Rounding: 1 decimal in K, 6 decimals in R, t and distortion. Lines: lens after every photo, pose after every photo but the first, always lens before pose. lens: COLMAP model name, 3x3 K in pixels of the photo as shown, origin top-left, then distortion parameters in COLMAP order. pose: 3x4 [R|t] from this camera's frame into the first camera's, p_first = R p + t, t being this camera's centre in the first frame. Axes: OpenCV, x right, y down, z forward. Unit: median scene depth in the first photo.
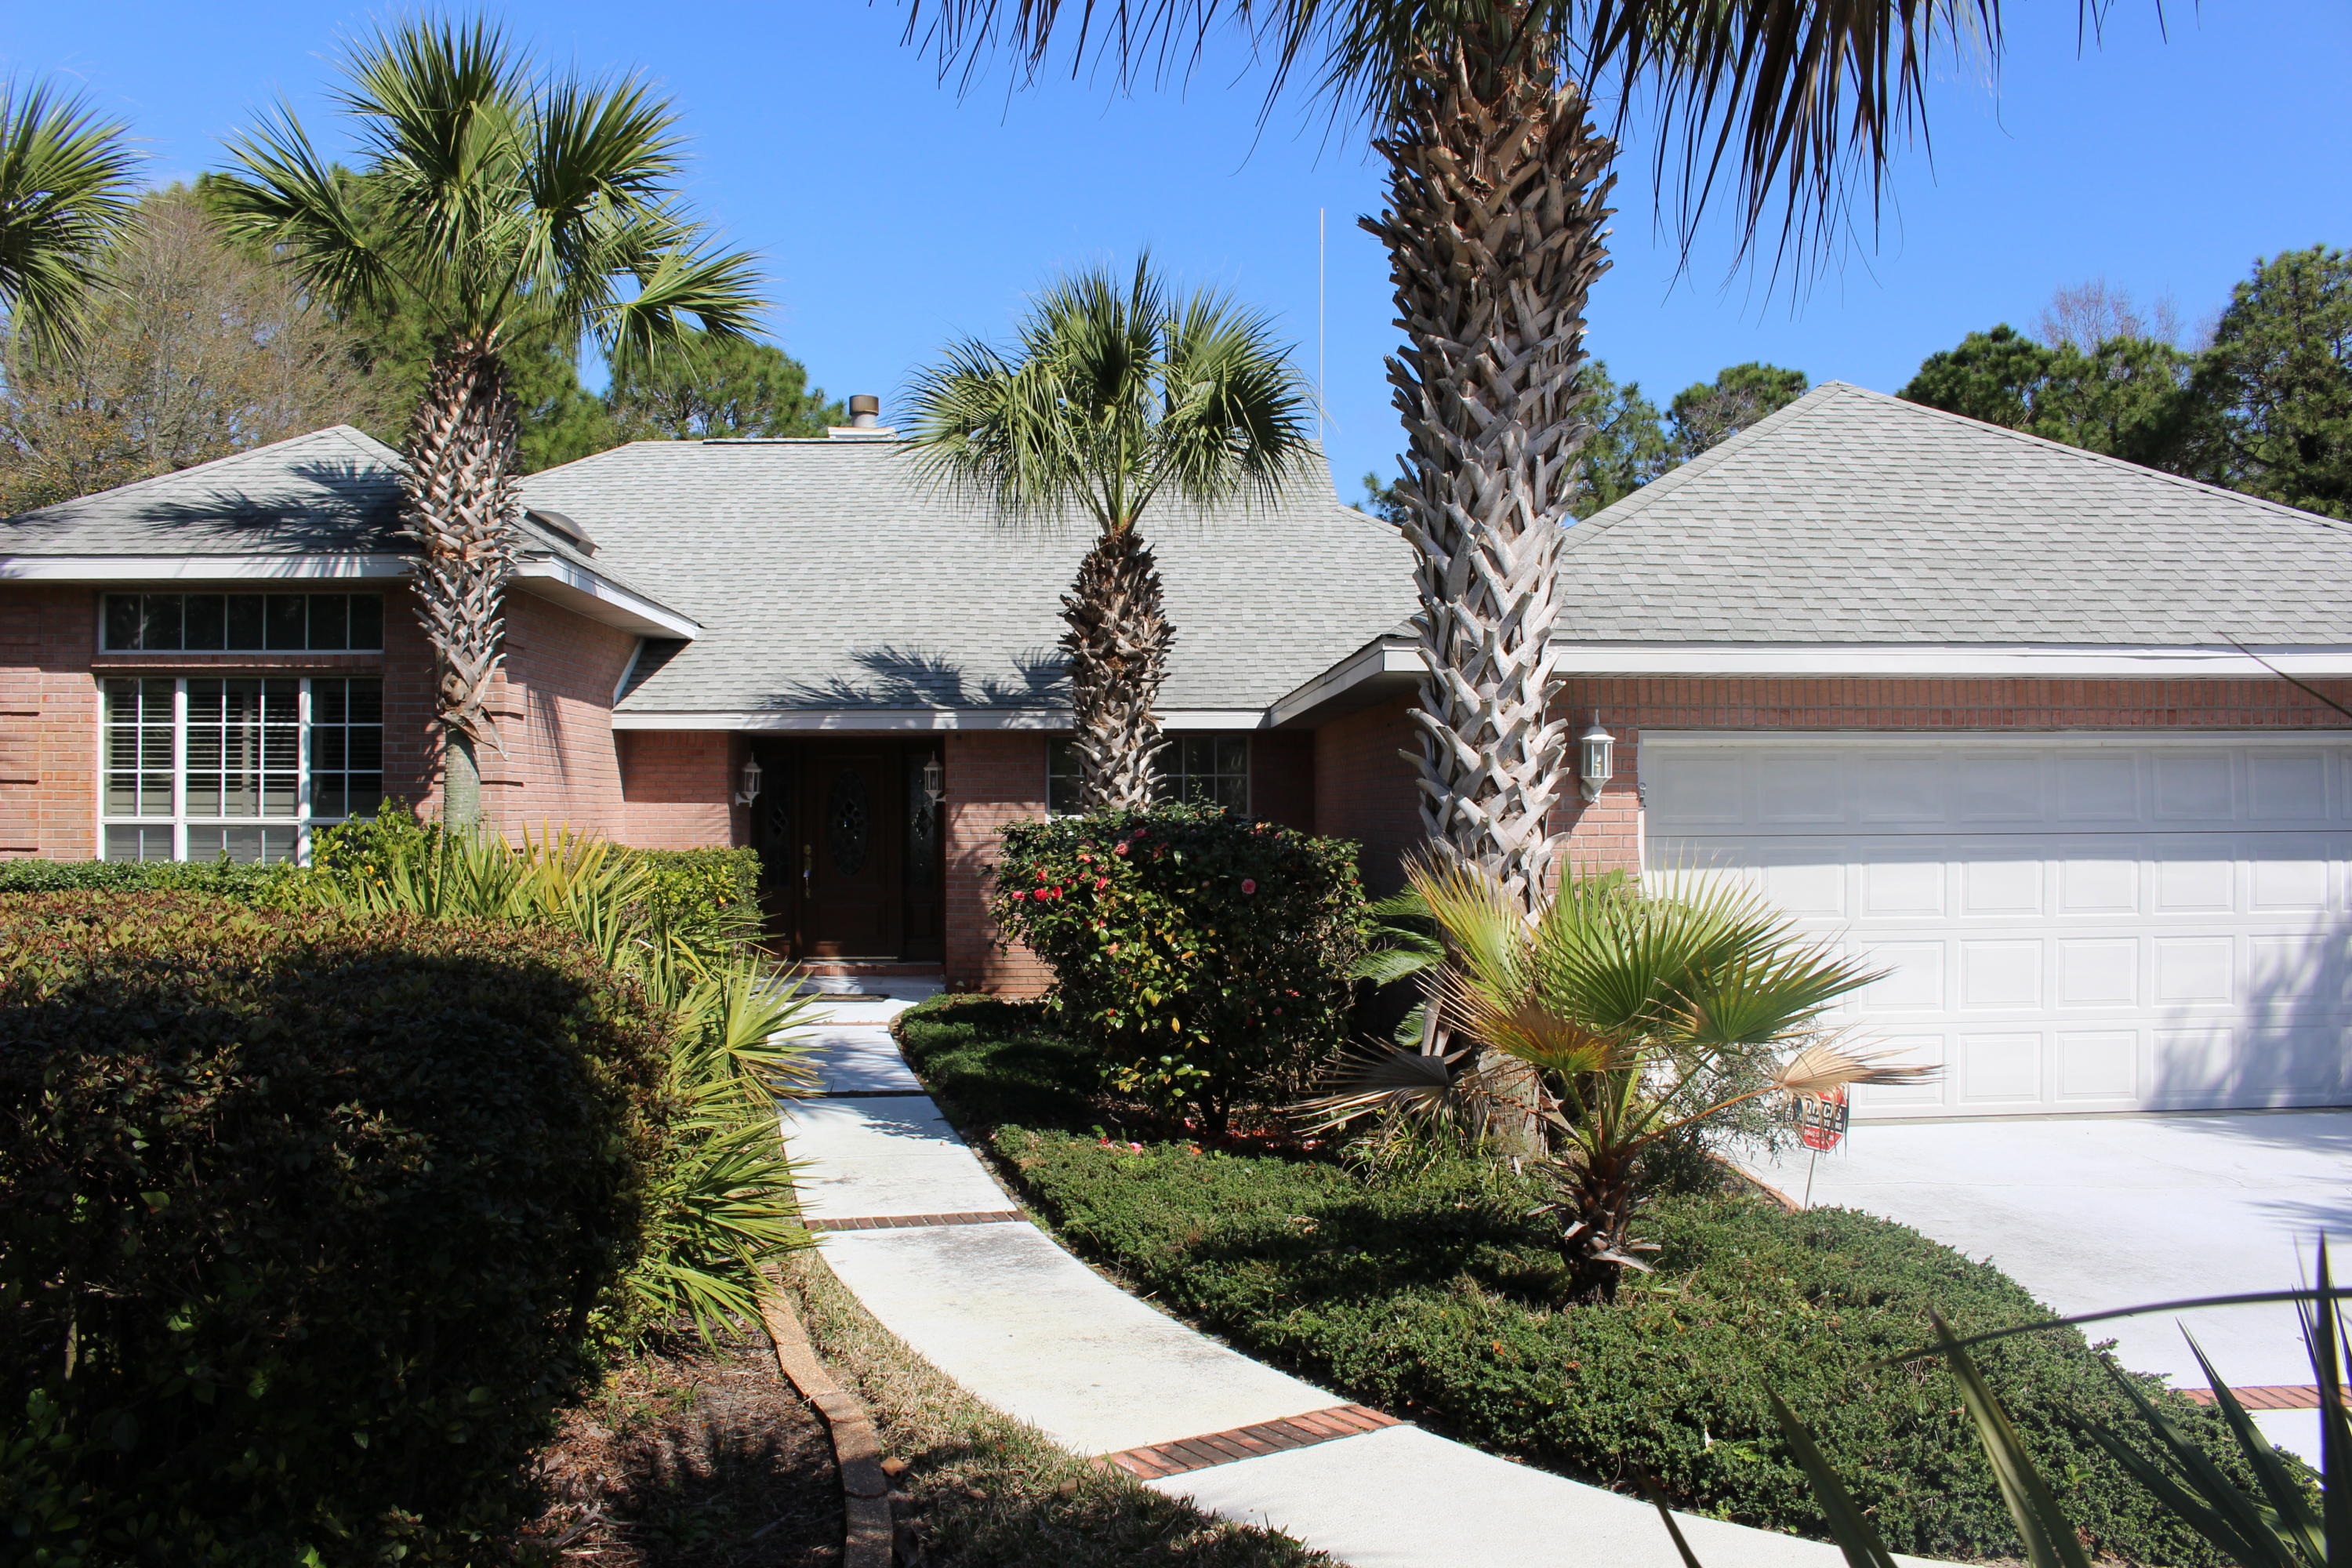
lens RADIAL K [[1916.9, 0, 1176.0], [0, 1916.9, 784.0], [0, 0, 1]] dist [-0.153692, 0.120226]
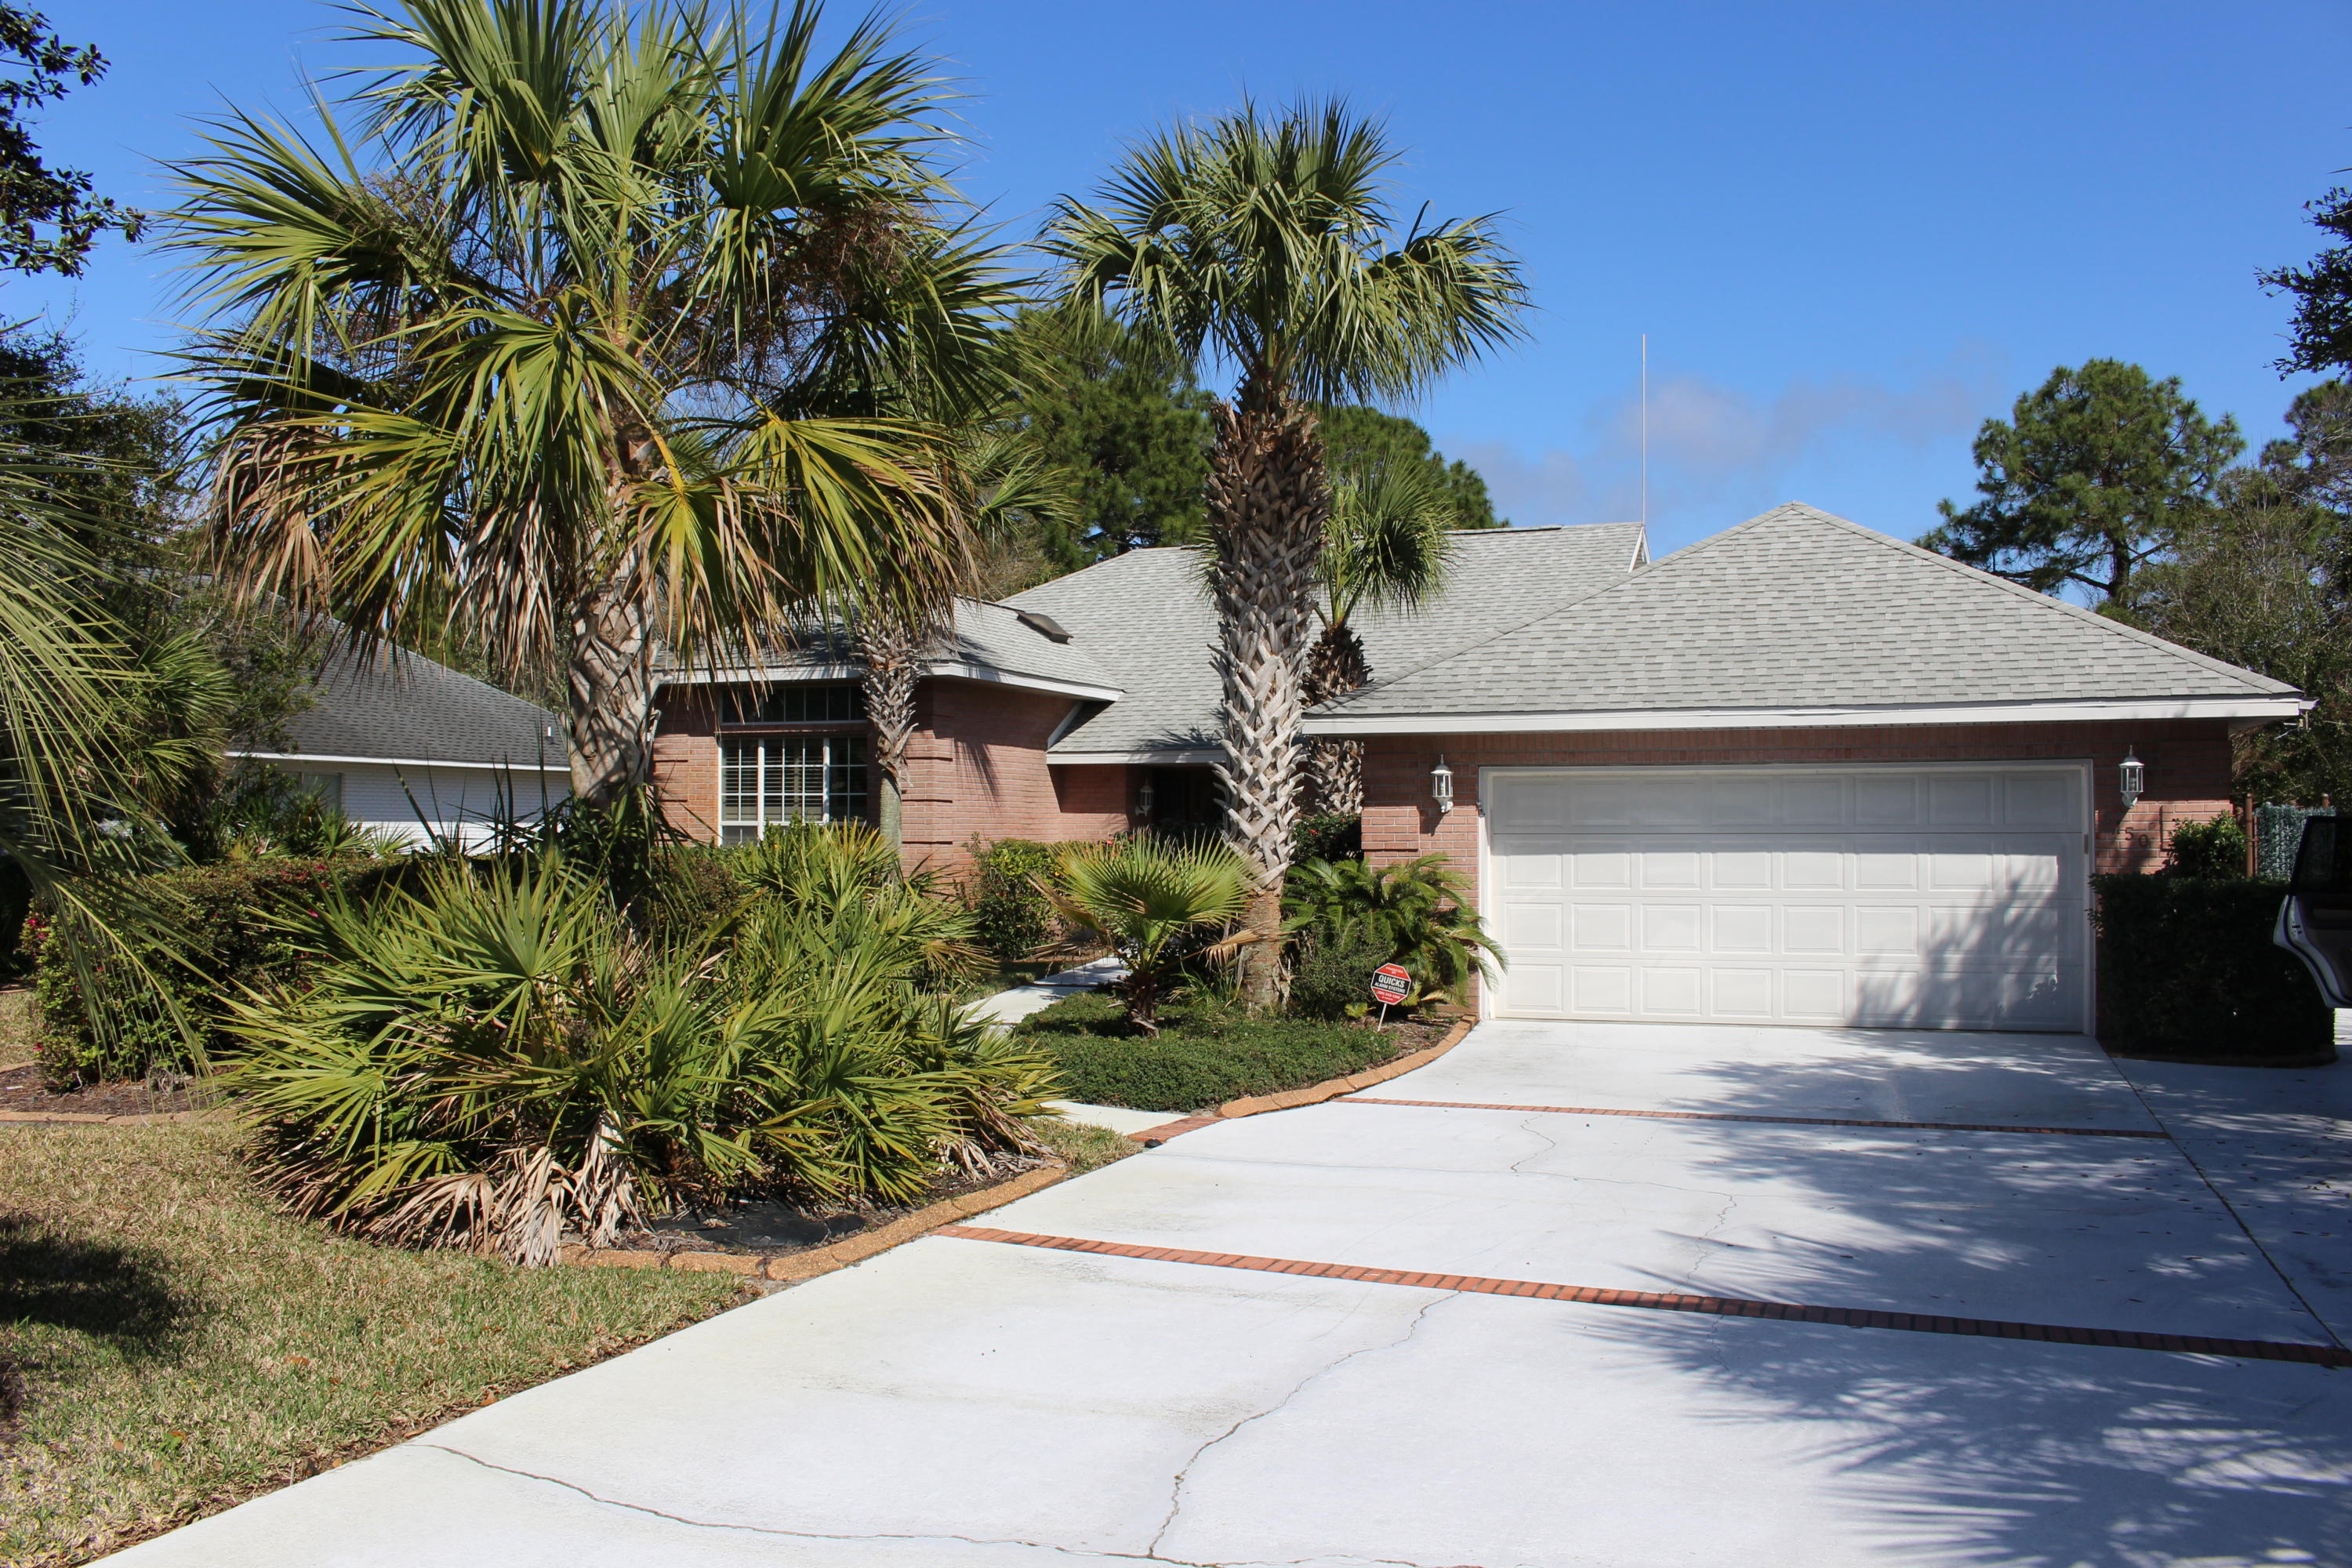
lens RADIAL K [[1916.9, 0, 1176.0], [0, 1916.9, 784.0], [0, 0, 1]] dist [-0.153692, 0.120226]
pose [[0.916923, -0.005680, -0.399023, 0.497949], [0.002713, 0.999964, -0.007998, -0.001361], [0.399054, 0.006251, 0.916906, -0.434022]]
